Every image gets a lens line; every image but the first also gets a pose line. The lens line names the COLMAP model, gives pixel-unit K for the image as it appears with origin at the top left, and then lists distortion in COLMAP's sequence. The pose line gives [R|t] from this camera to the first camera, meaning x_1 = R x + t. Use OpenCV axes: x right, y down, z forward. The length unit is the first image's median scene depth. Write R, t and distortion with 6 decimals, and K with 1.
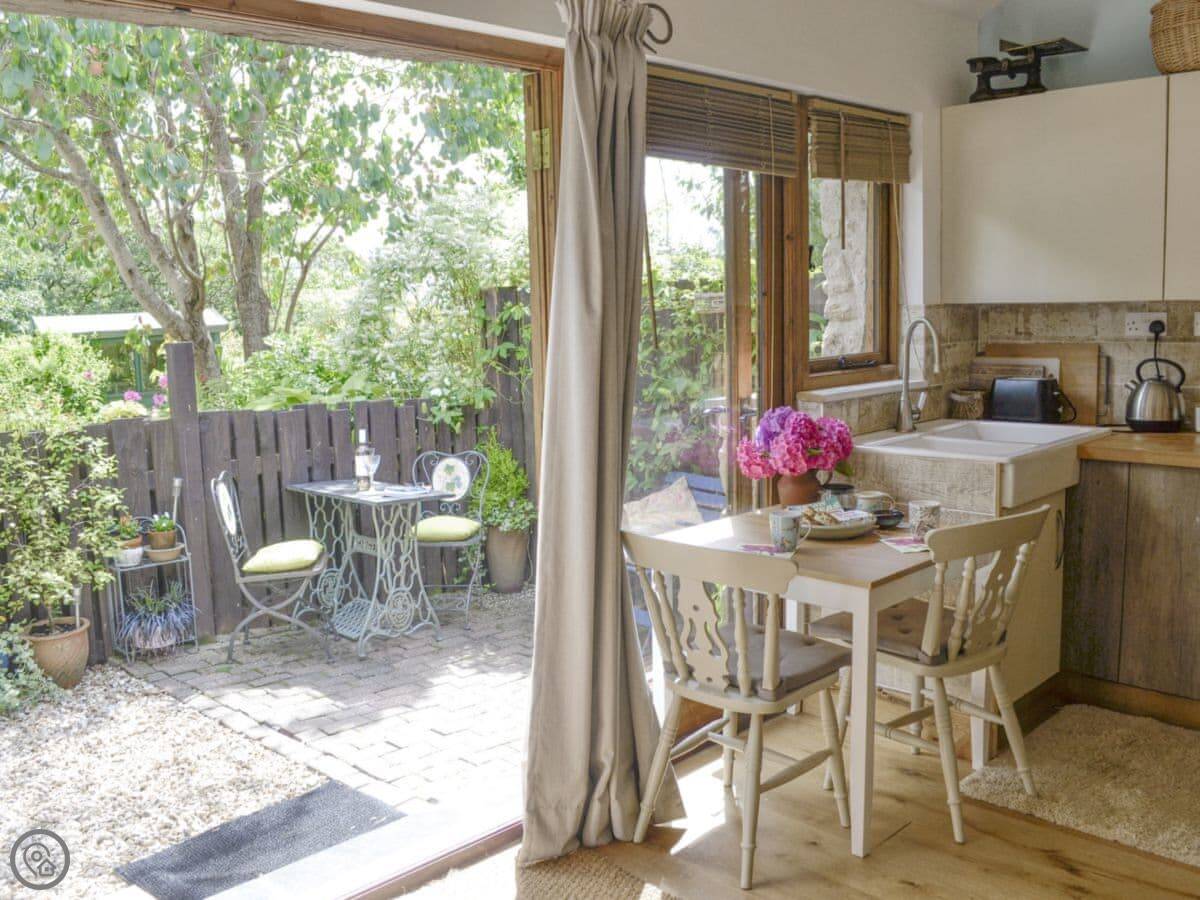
lens RADIAL K [[1092.8, 0, 551.8], [0, 1092.8, 478.1], [0, 0, 1]] dist [-0.008245, -0.002542]
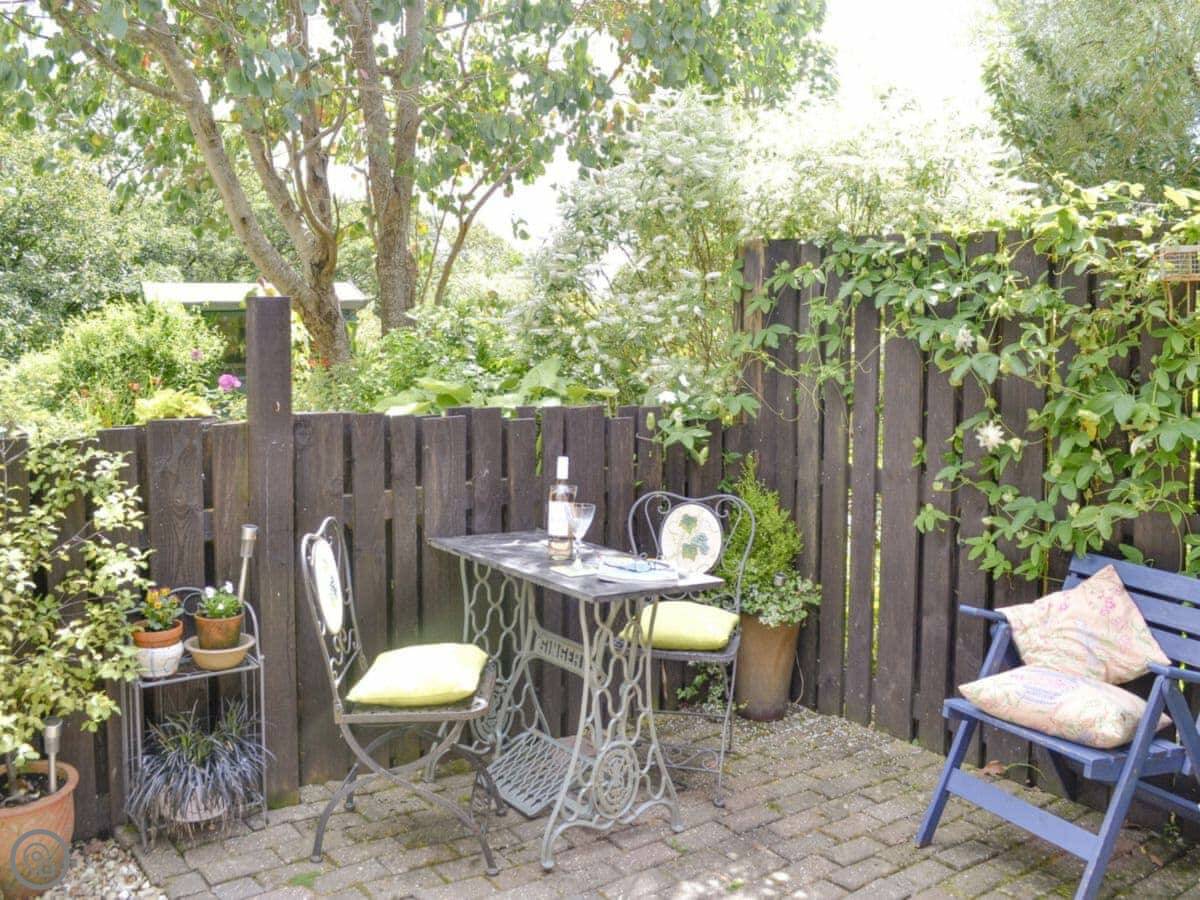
lens RADIAL K [[1247.2, 0, 600.0], [0, 1247.2, 450.0], [0, 0, 1]] dist [-0.005081, -0.022702]
pose [[0.993913, 0.049857, -0.098240, -0.082554], [-0.053125, 0.998109, -0.030931, -0.026703], [0.096512, 0.035962, 0.994682, 0.313261]]
